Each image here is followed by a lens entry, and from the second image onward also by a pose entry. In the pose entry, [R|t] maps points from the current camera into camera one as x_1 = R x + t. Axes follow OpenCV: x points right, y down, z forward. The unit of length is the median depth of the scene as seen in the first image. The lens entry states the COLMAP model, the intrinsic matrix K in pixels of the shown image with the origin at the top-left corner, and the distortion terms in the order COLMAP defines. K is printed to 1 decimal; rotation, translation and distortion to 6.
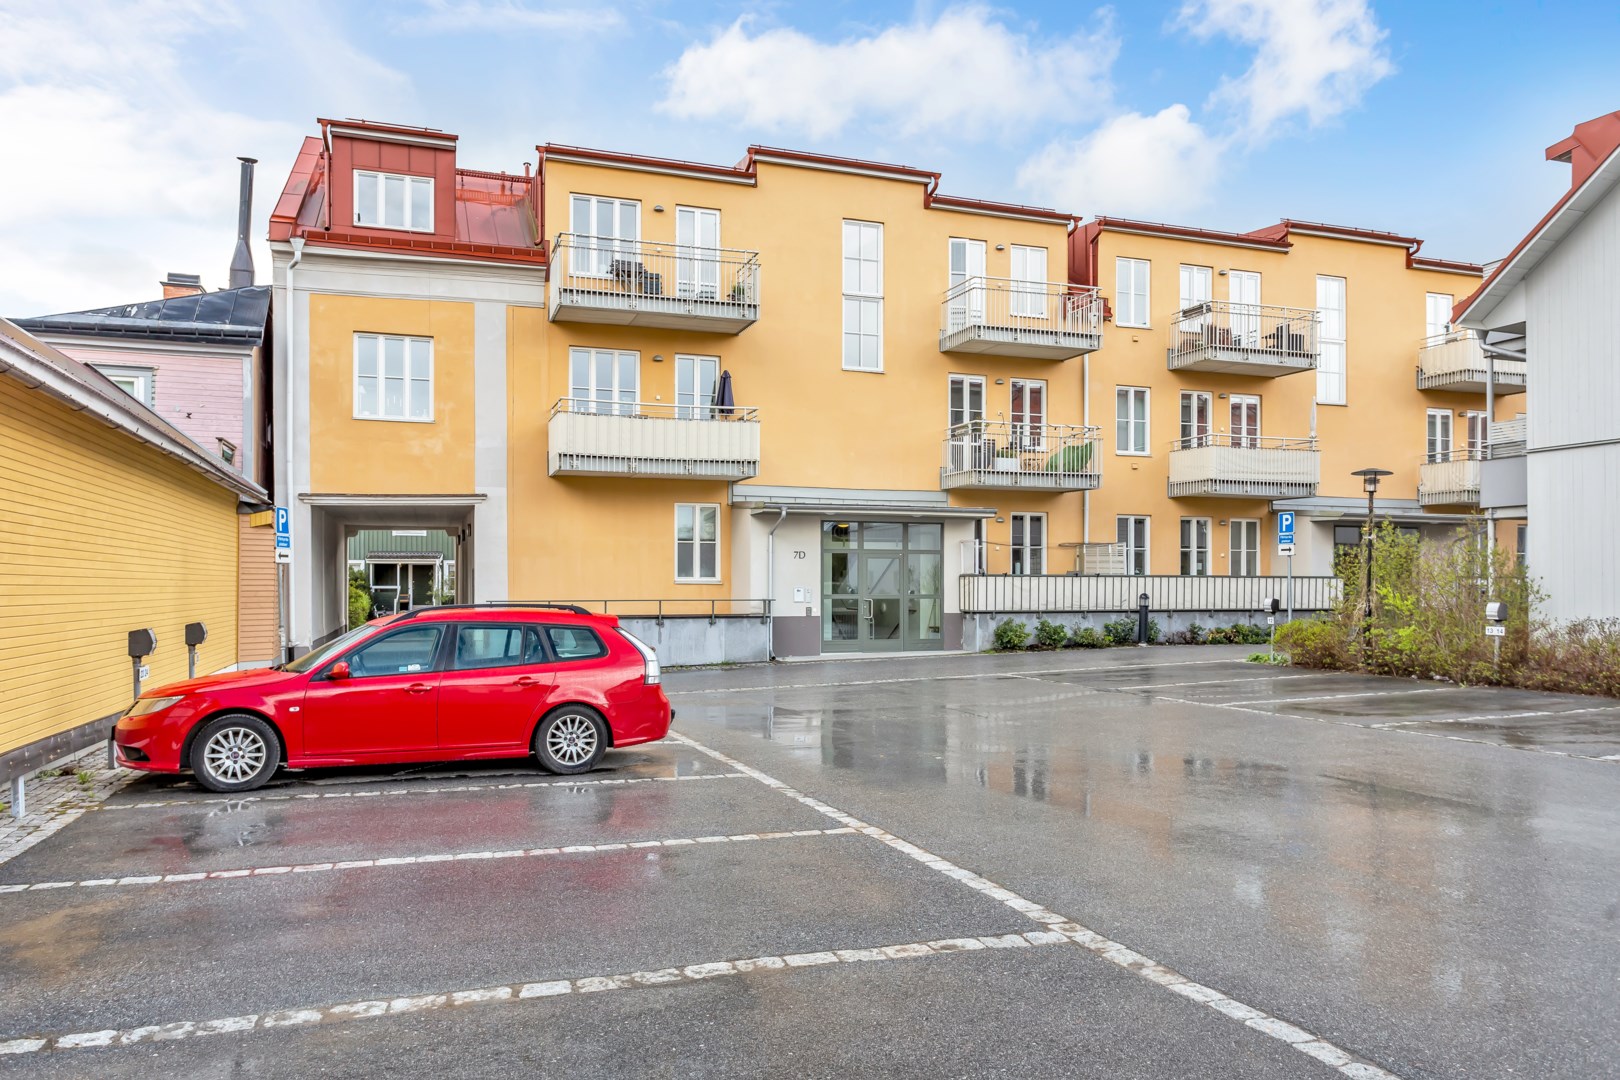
lens RADIAL K [[1112.2, 0, 810.9], [0, 1112.2, 545.8], [0, 0, 1]] dist [-0.001732, -0.000070]
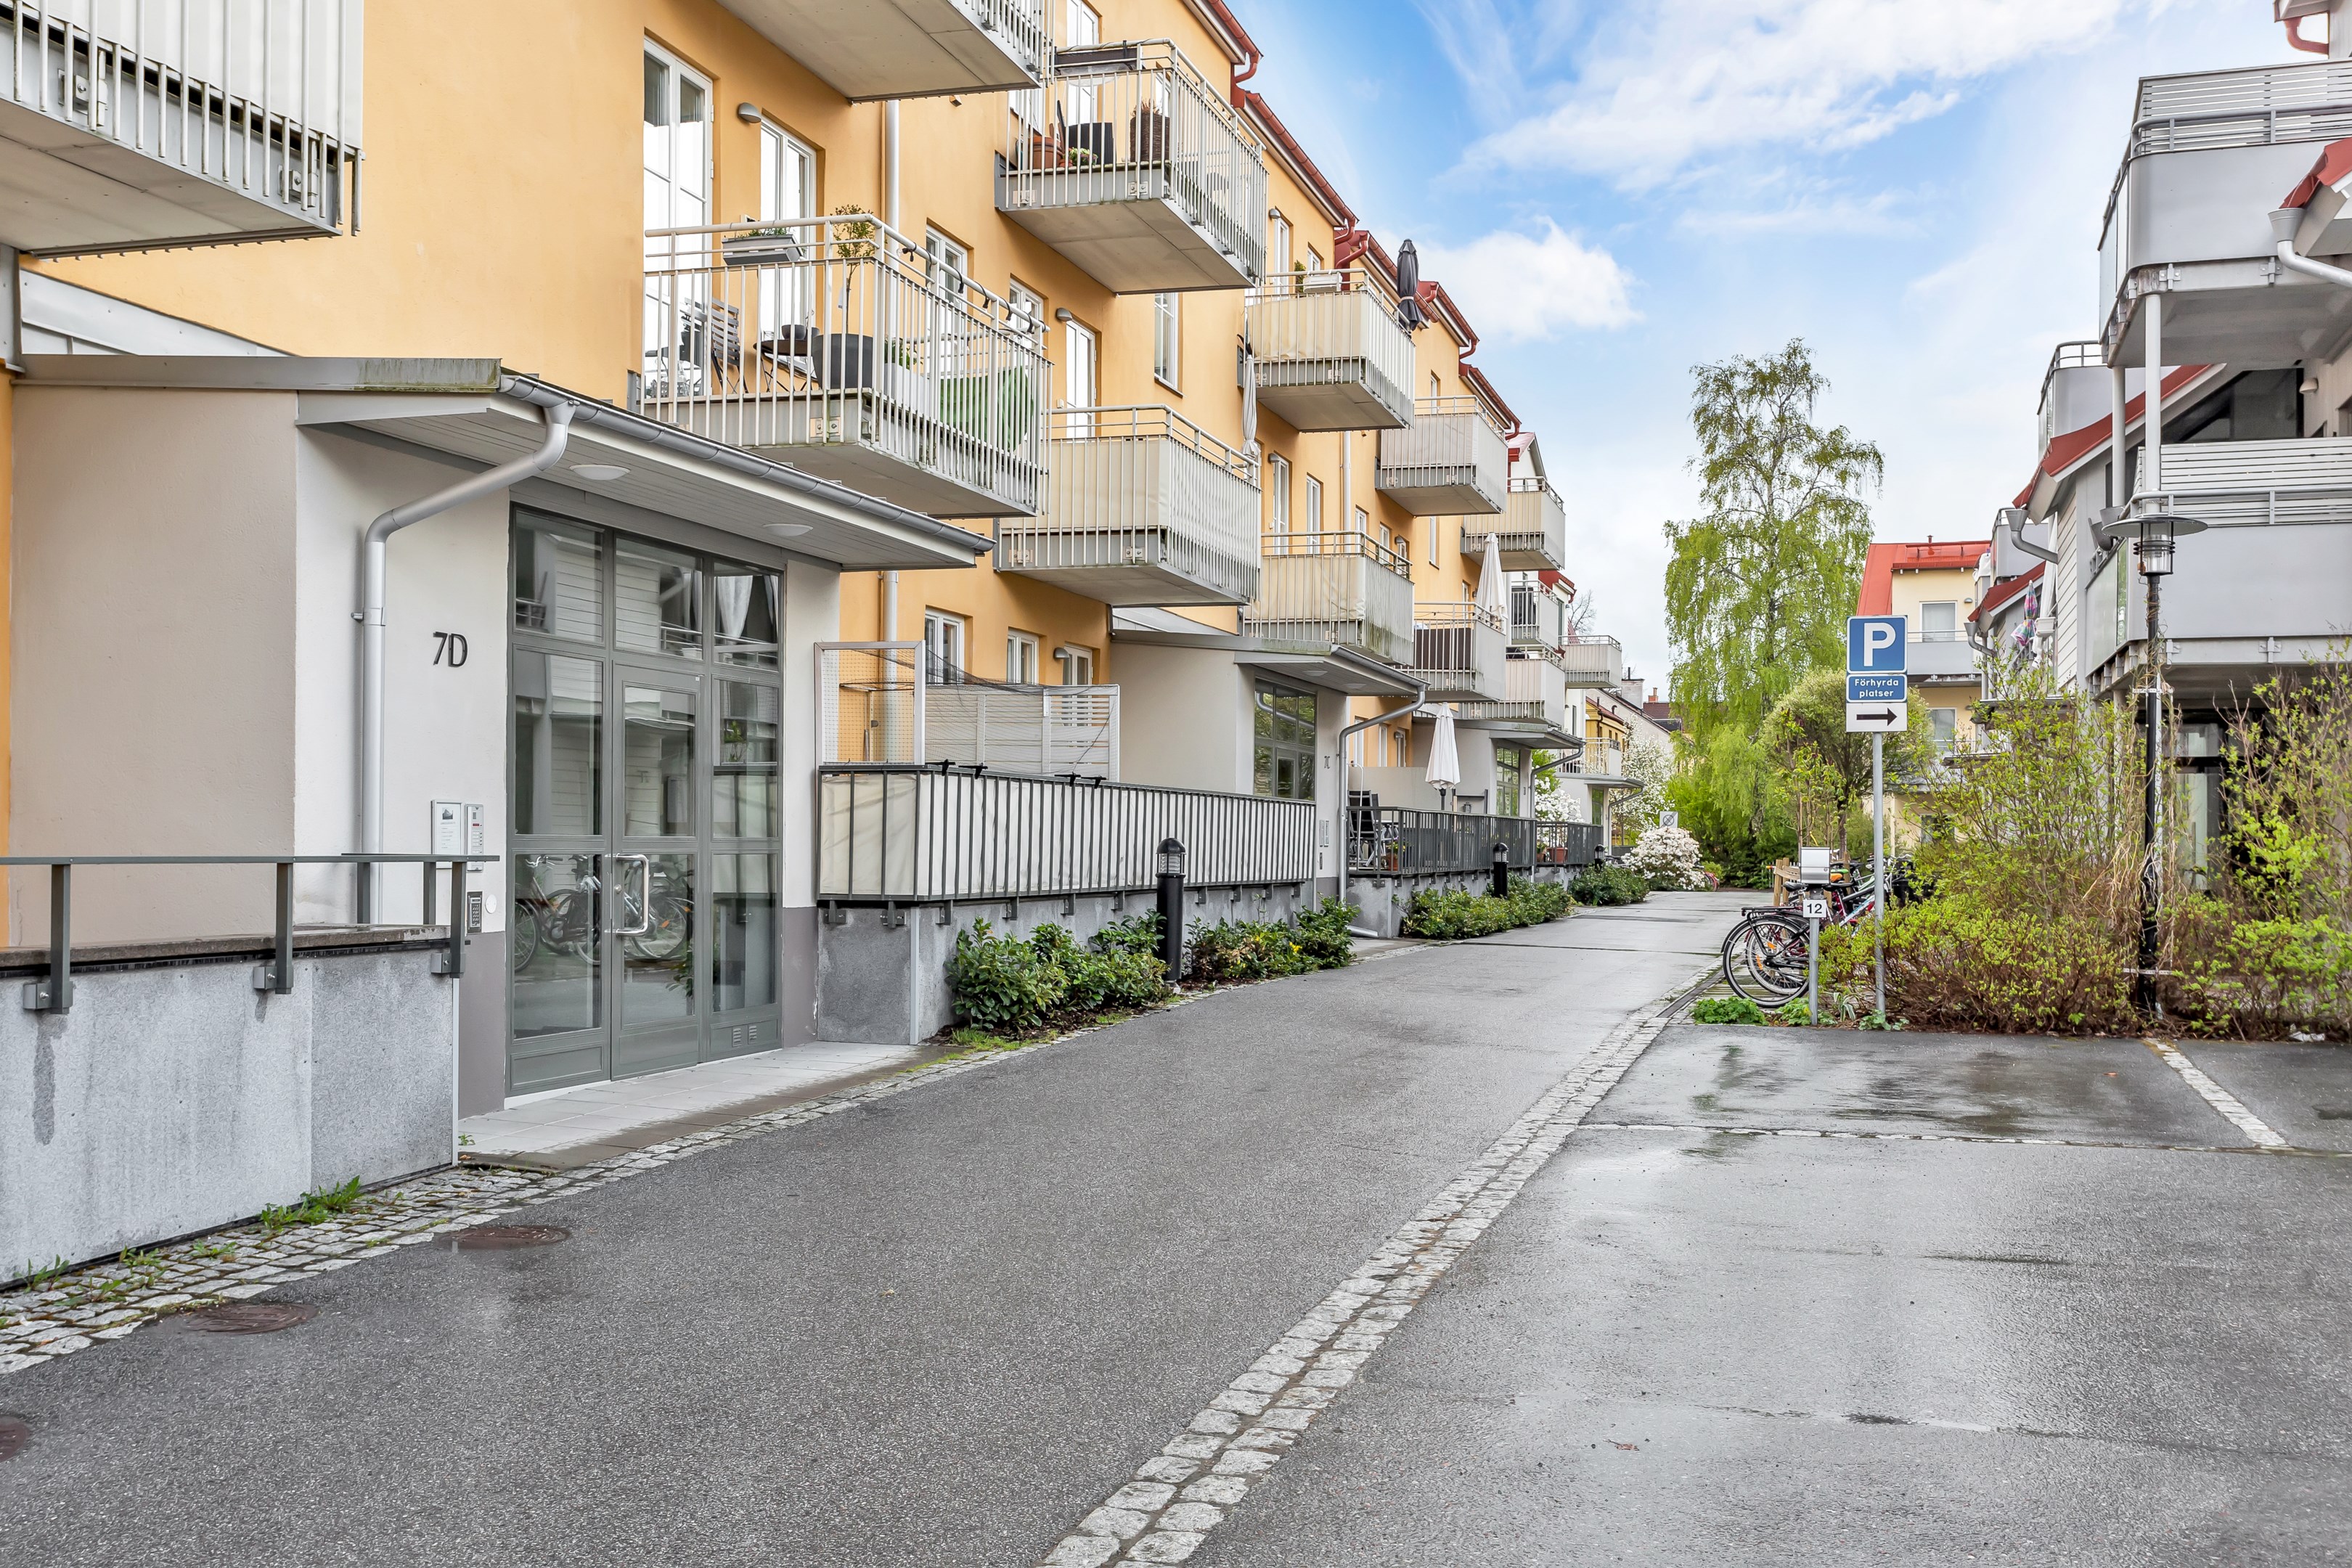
lens RADIAL K [[2308.1, 0, 1175.3], [0, 2308.1, 795.4], [0, 0, 1]] dist [0.023512, 0.000000]
pose [[0.583602, 0.019219, 0.811812, -0.302529], [-0.031295, 0.999510, -0.001165, 0.034321], [-0.811436, -0.024726, 0.583917, 0.656096]]
